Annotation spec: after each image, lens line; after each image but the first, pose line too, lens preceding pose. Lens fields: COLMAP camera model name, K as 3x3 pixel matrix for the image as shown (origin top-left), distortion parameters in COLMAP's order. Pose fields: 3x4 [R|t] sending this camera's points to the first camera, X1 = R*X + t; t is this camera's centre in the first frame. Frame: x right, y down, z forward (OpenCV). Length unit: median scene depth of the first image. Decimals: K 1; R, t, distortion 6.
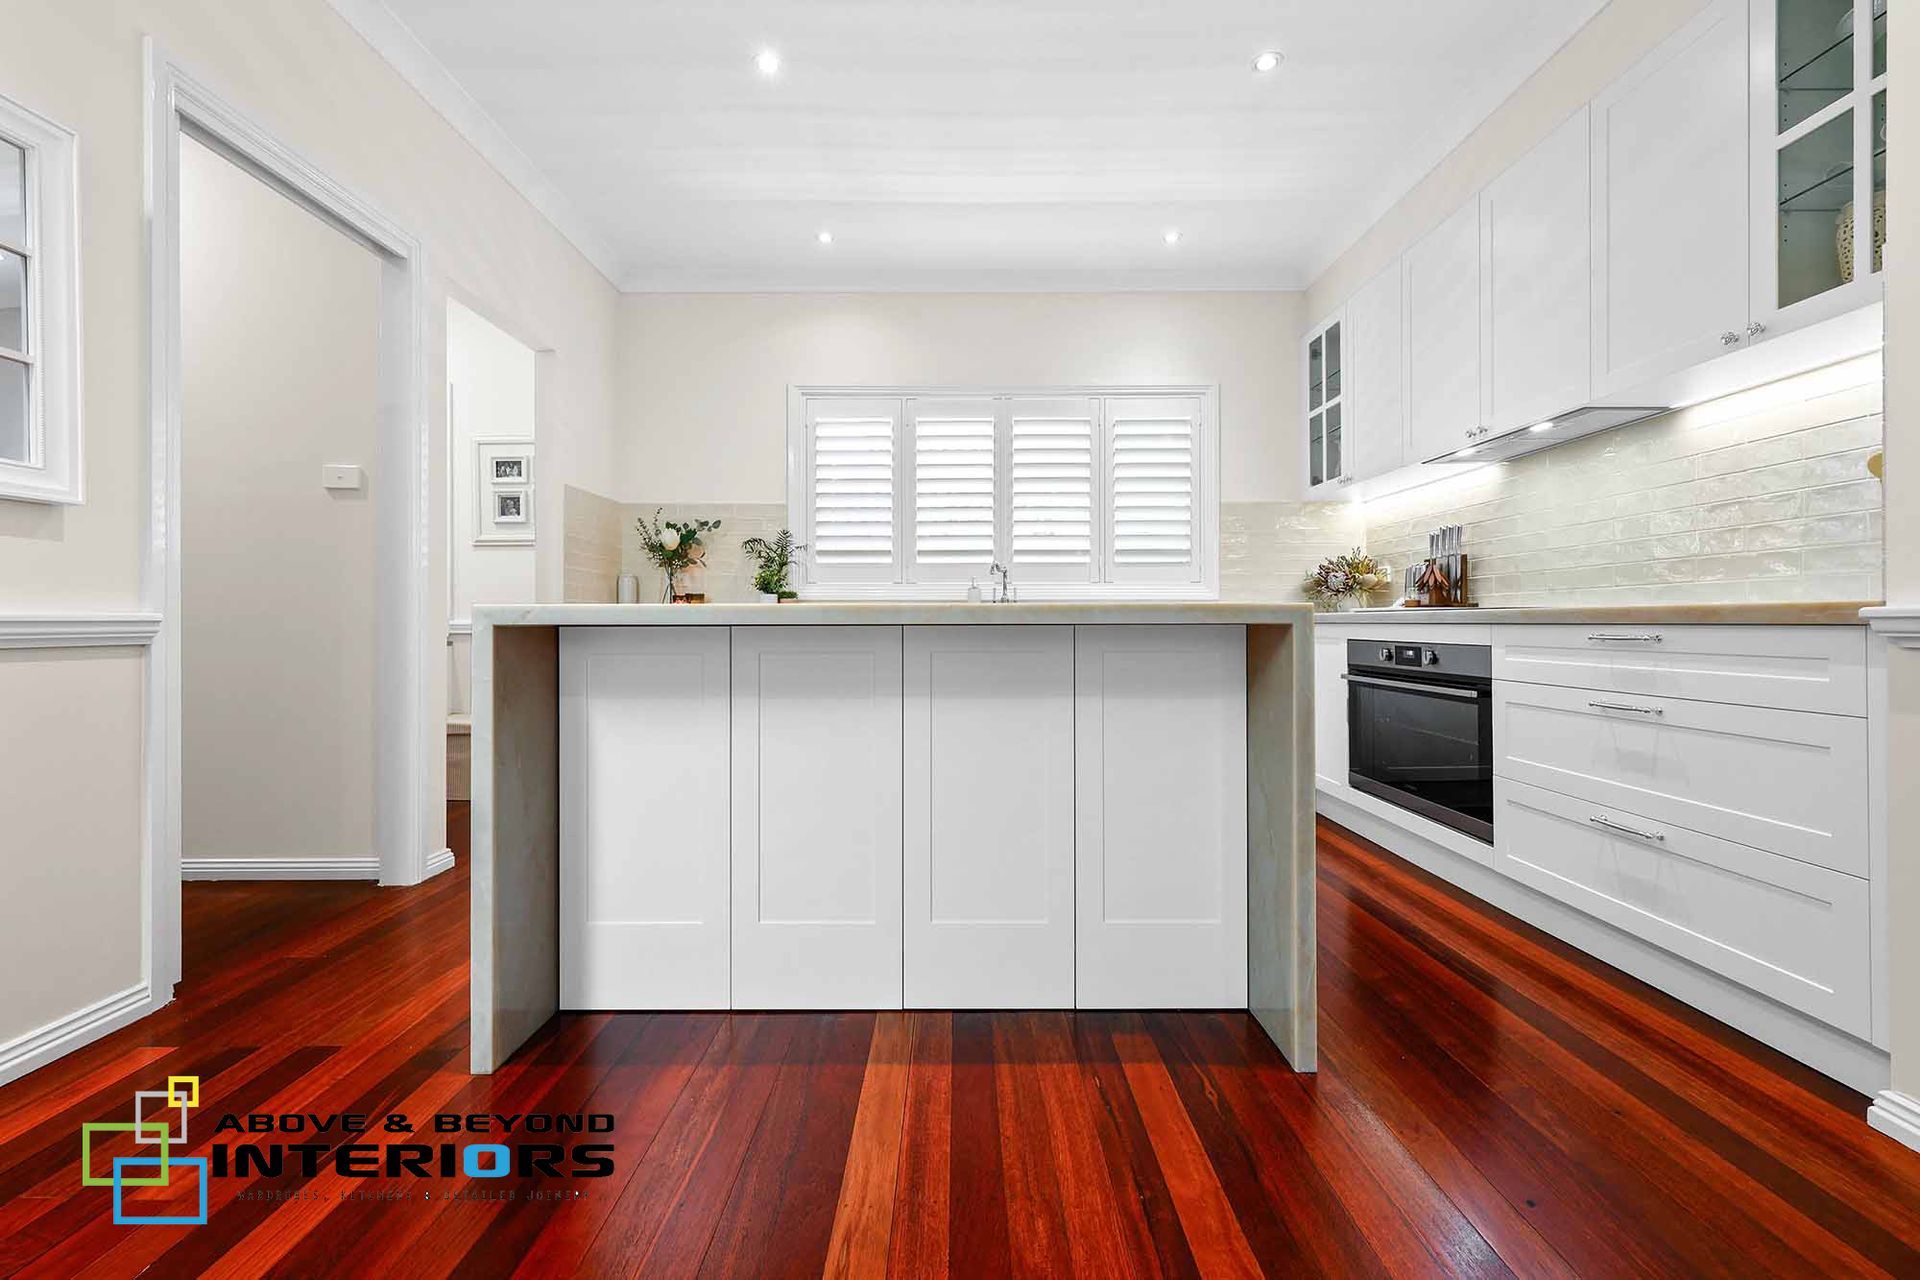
lens RADIAL K [[817.5, 0, 959.1], [0, 817.5, 625.1], [0, 0, 1]] dist [0.001686, -0.000115]
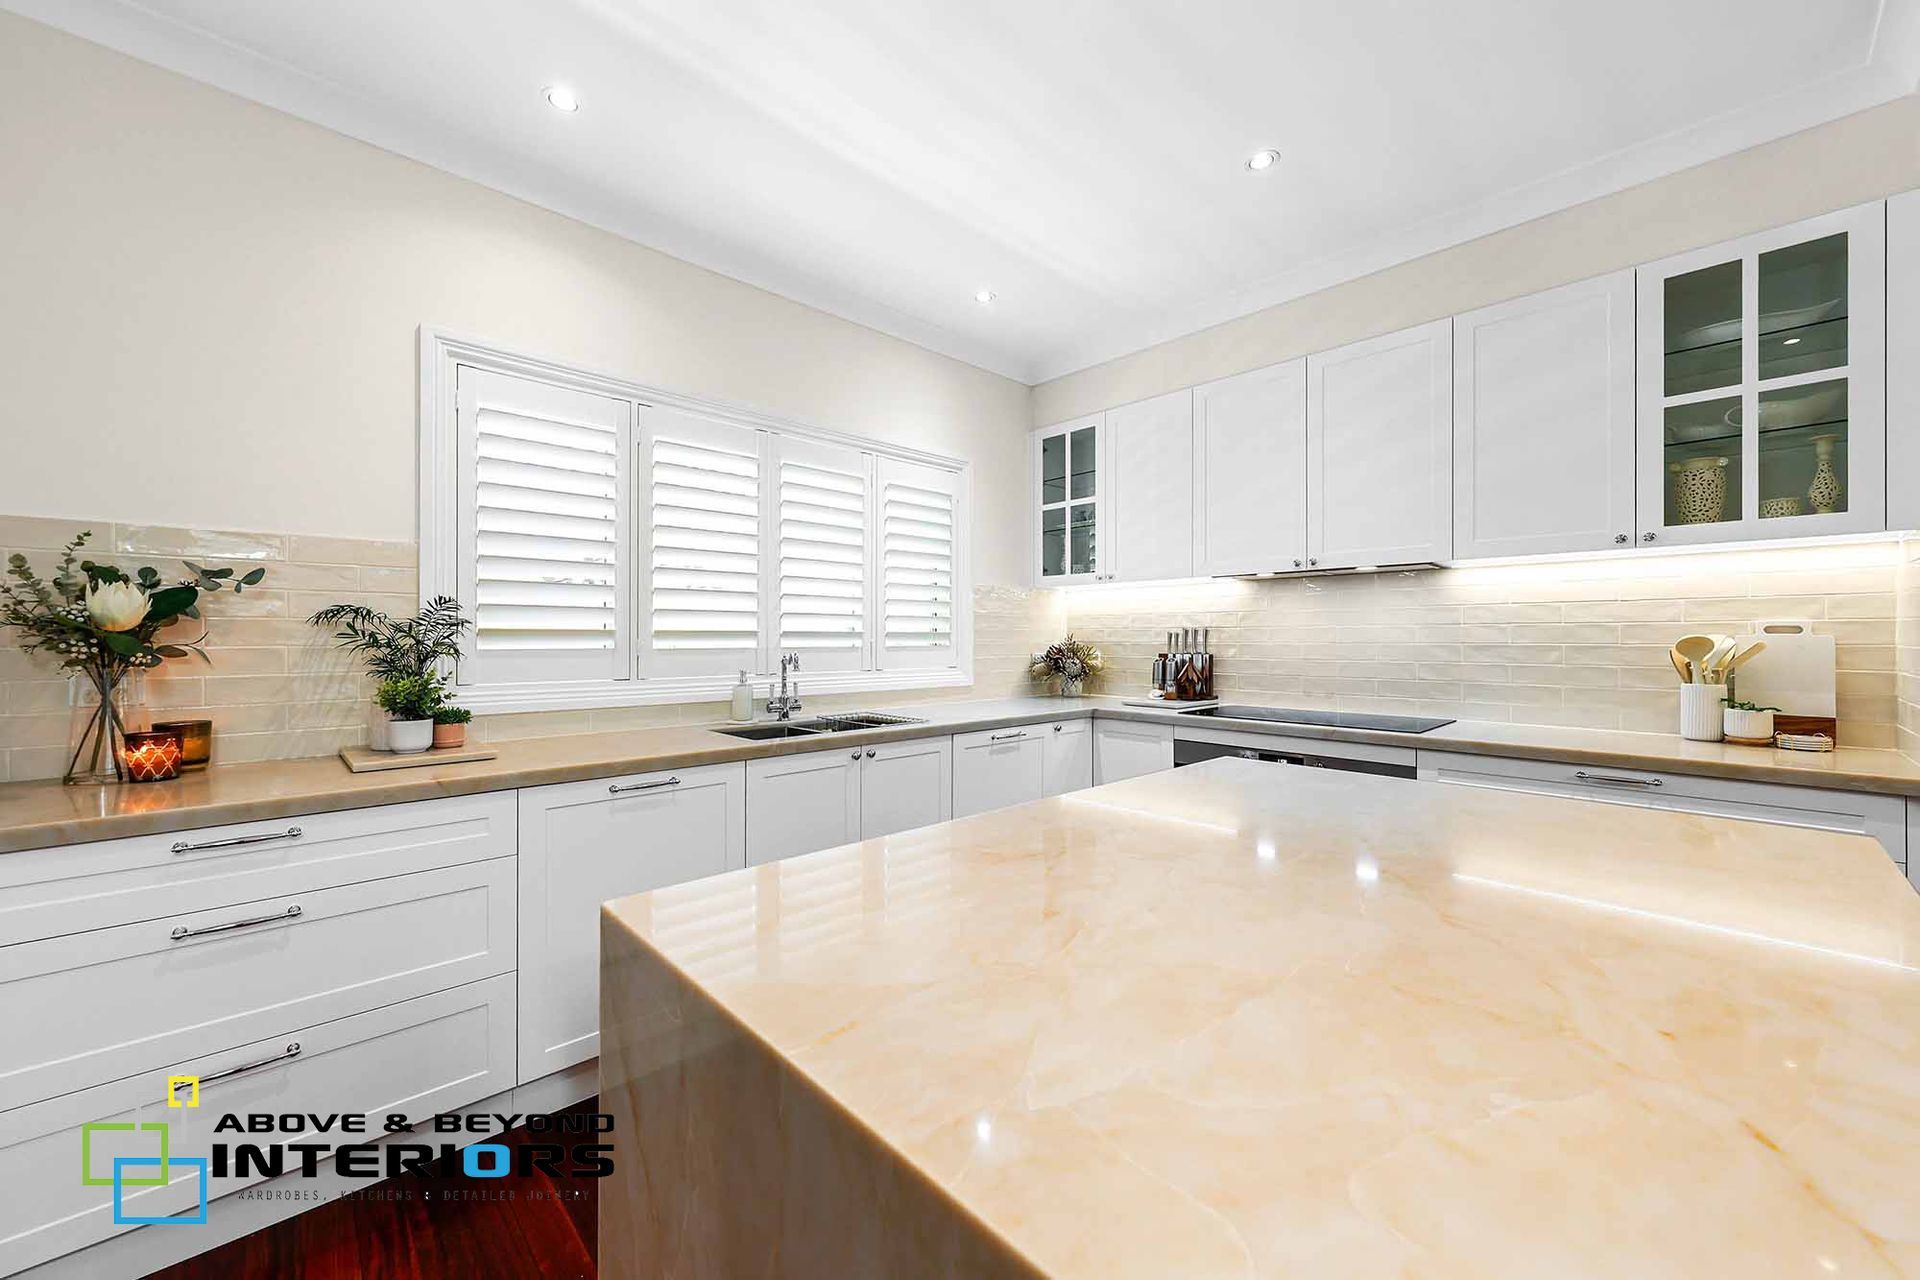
lens RADIAL K [[719.9, 0, 955.1], [0, 719.9, 638.8], [0, 0, 1]] dist [0.000855, -0.000082]
pose [[0.728752, 0.002322, 0.684773, -0.367766], [-0.000414, 0.999996, -0.002950, -0.109893], [-0.684777, 0.001867, 0.728750, 0.523331]]
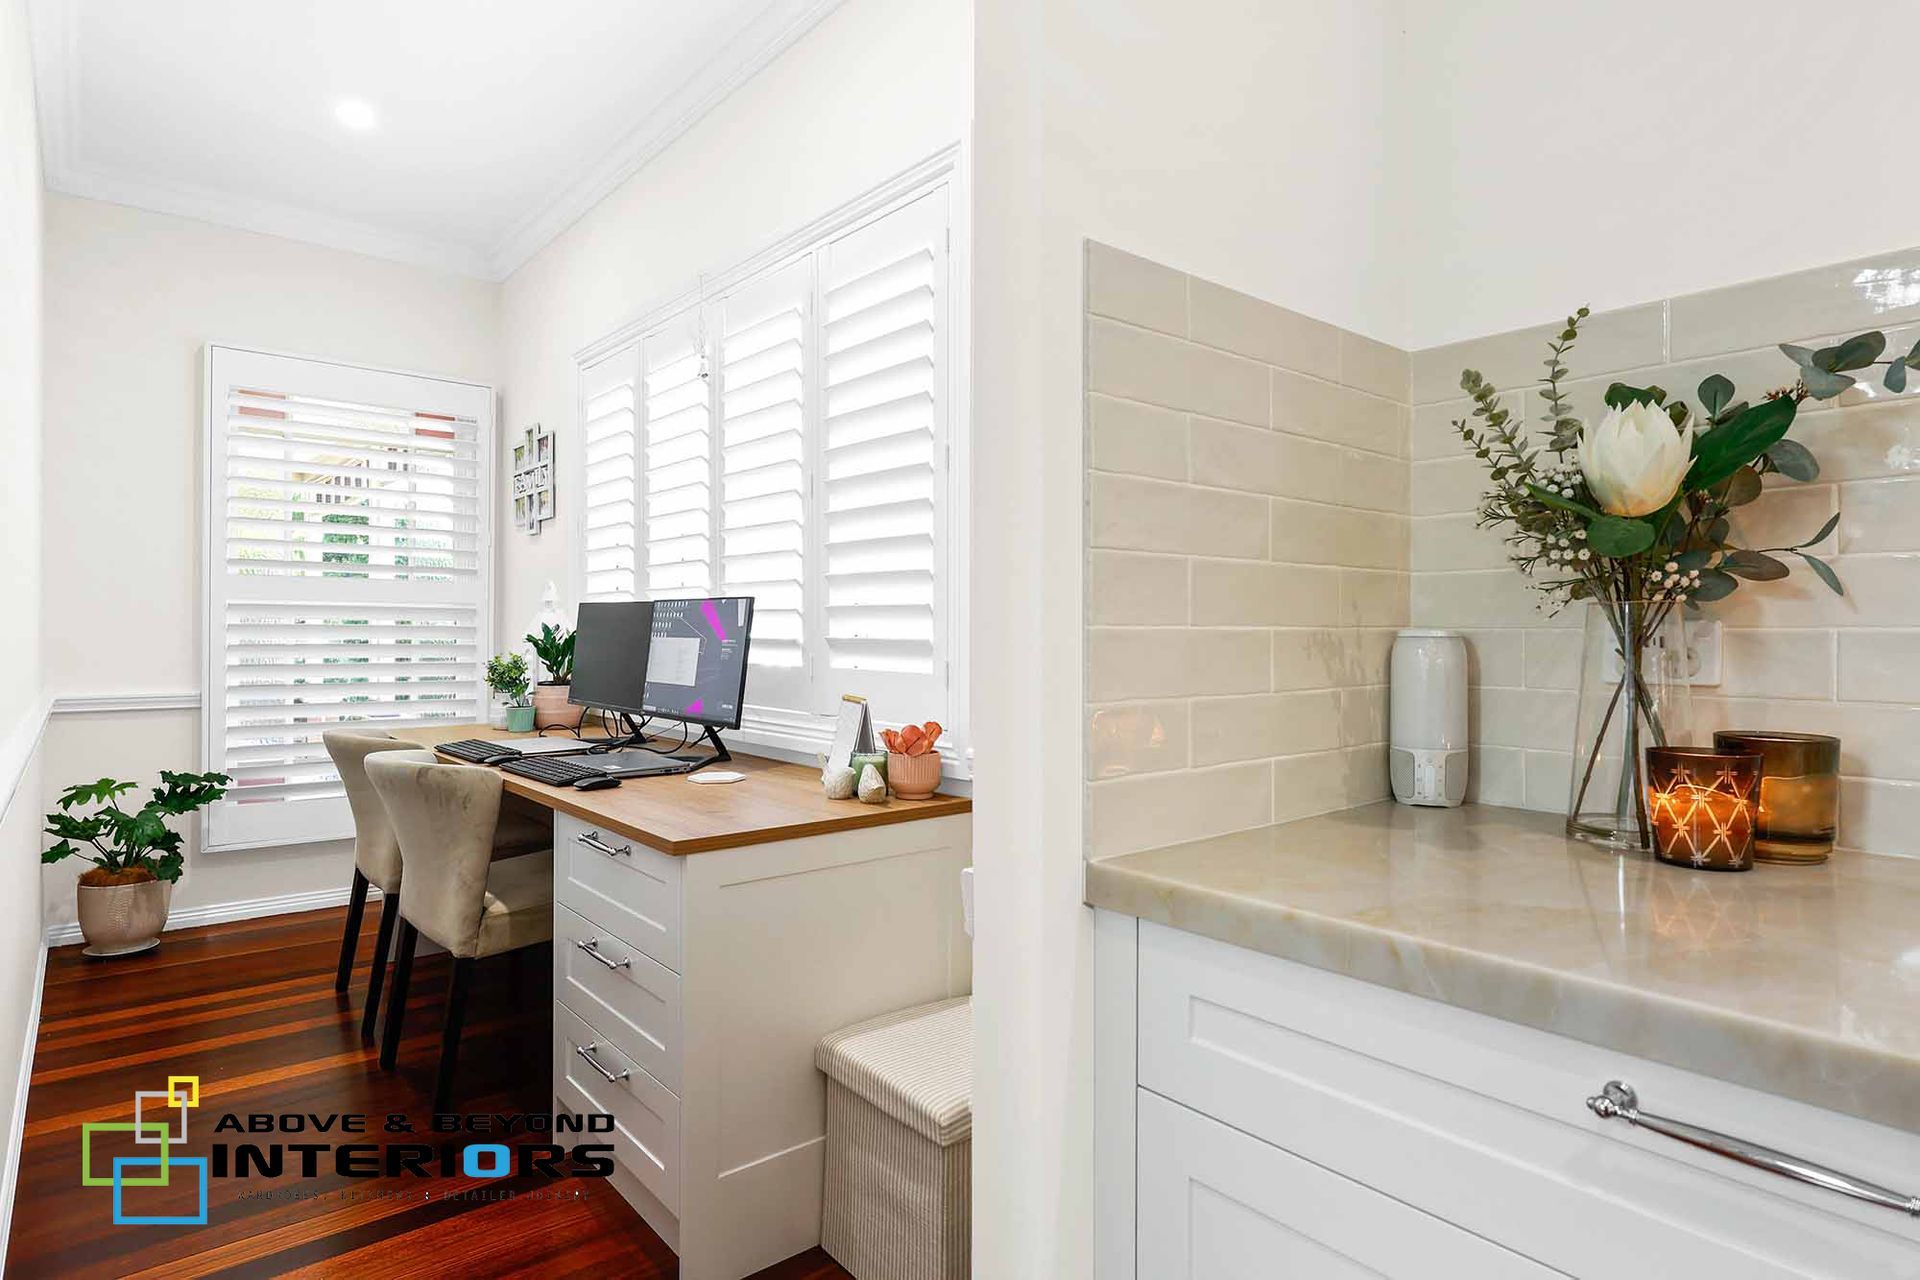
lens RADIAL K [[1035.4, 0, 960.0], [0, 1035.4, 629.6], [0, 0, 1]] dist [-0.000067, -0.001091]
pose [[0.641611, 0.006589, -0.767002, -0.336942], [-0.007351, 0.999970, 0.002441, -0.080887], [0.766995, 0.004072, 0.641640, 0.907123]]
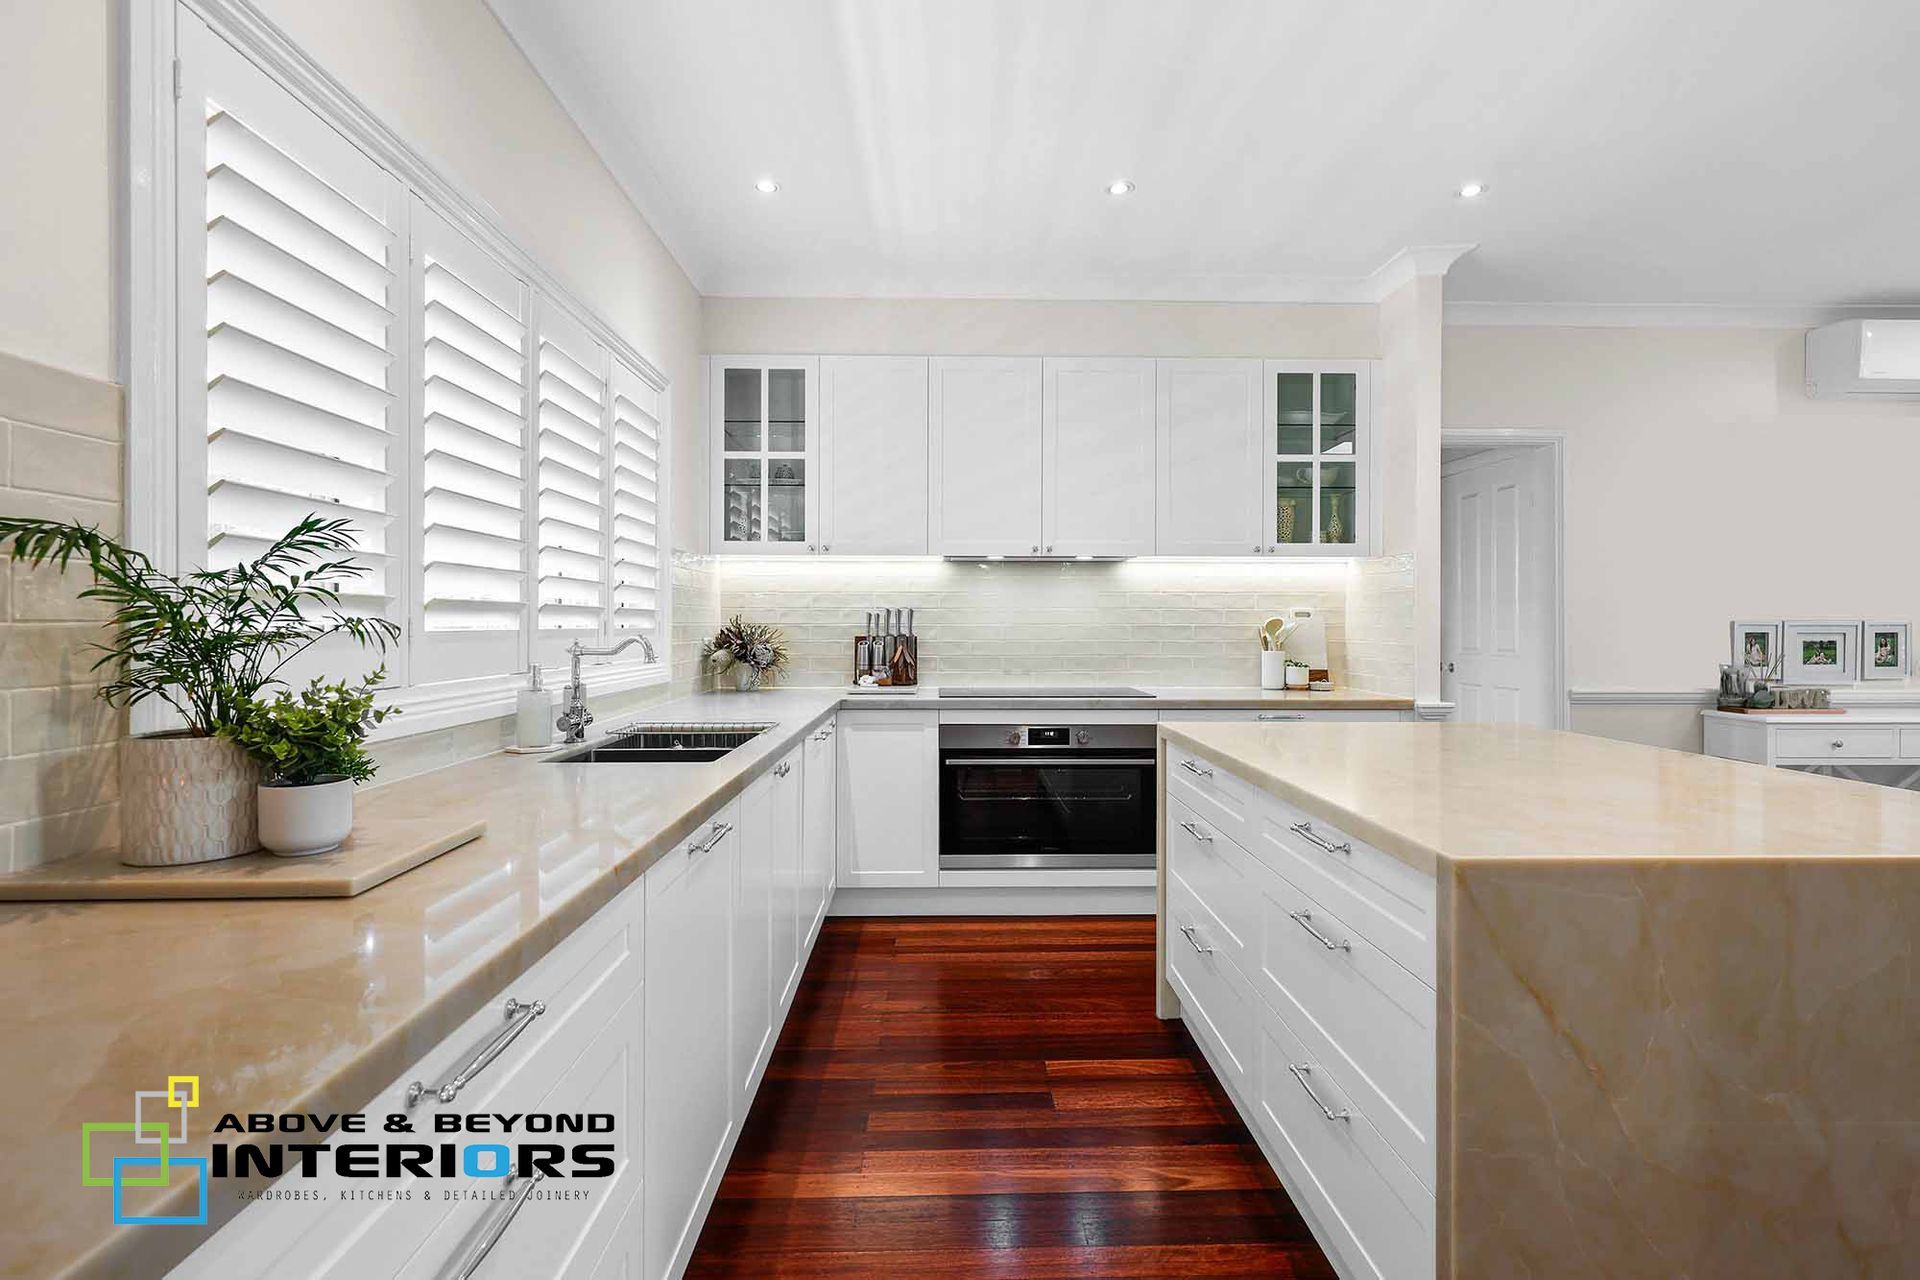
lens RADIAL K [[893.6, 0, 960.3], [0, 893.6, 631.0], [0, 0, 1]] dist [0.000516, -0.000423]
pose [[-0.018705, -0.005670, 0.999809, -0.628244], [0.000057, 0.999984, 0.005672, -0.104781], [-0.999825, 0.000163, -0.018704, 1.004326]]
